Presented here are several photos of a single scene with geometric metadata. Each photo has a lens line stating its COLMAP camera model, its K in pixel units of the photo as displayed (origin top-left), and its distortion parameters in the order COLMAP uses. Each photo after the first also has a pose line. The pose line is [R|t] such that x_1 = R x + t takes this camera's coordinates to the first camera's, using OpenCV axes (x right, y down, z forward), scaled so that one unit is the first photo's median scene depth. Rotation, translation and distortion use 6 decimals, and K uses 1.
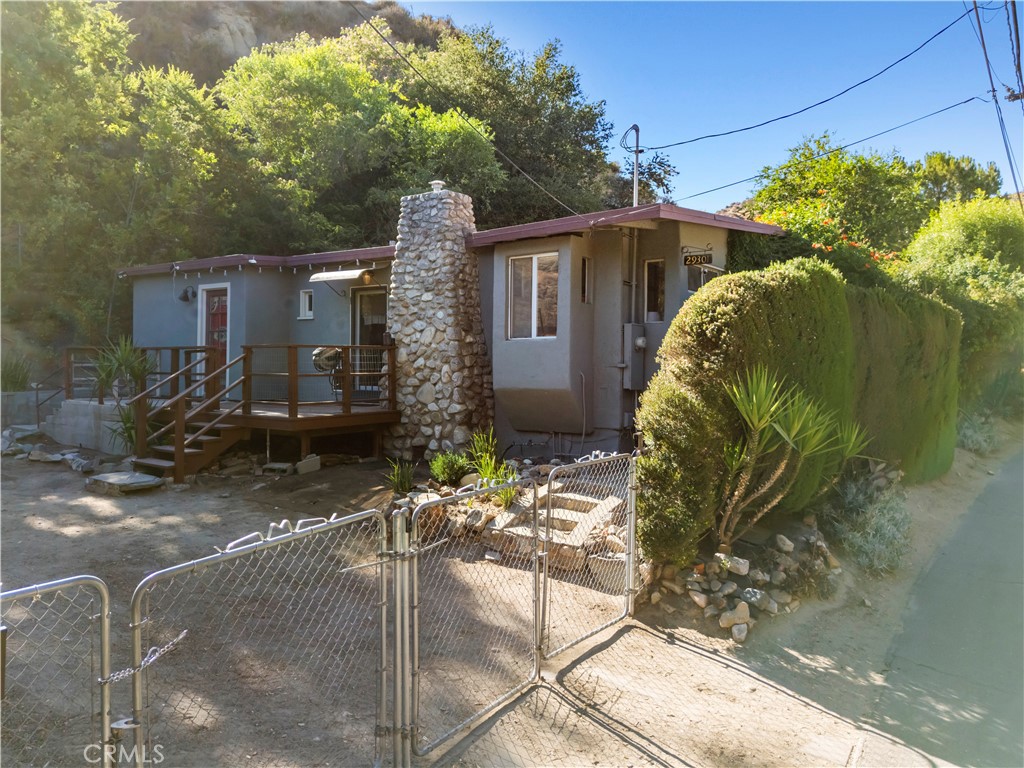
lens RADIAL K [[755.7, 0, 513.7], [0, 755.7, 381.5], [0, 0, 1]] dist [0.071694, -0.064621]
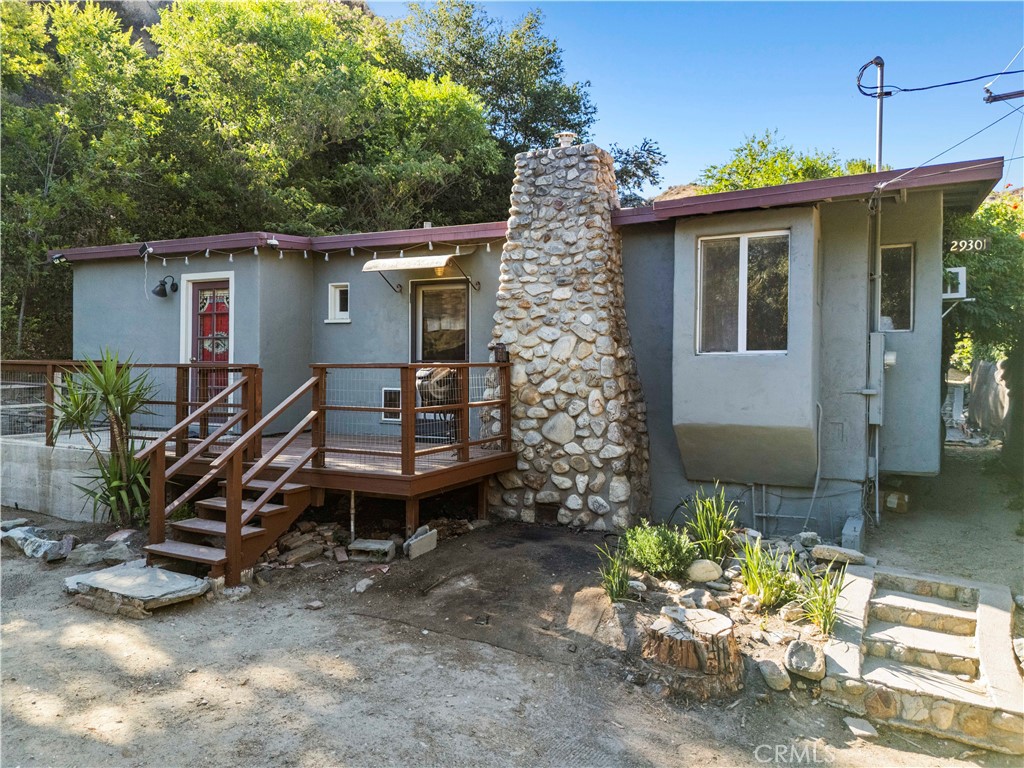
lens RADIAL K [[755.7, 0, 513.7], [0, 755.7, 381.5], [0, 0, 1]] dist [0.071694, -0.064621]
pose [[0.989403, -0.005062, 0.145108, -0.261586], [0.005069, 0.999987, 0.000324, -0.029439], [-0.145108, 0.000415, 0.989416, 0.301121]]
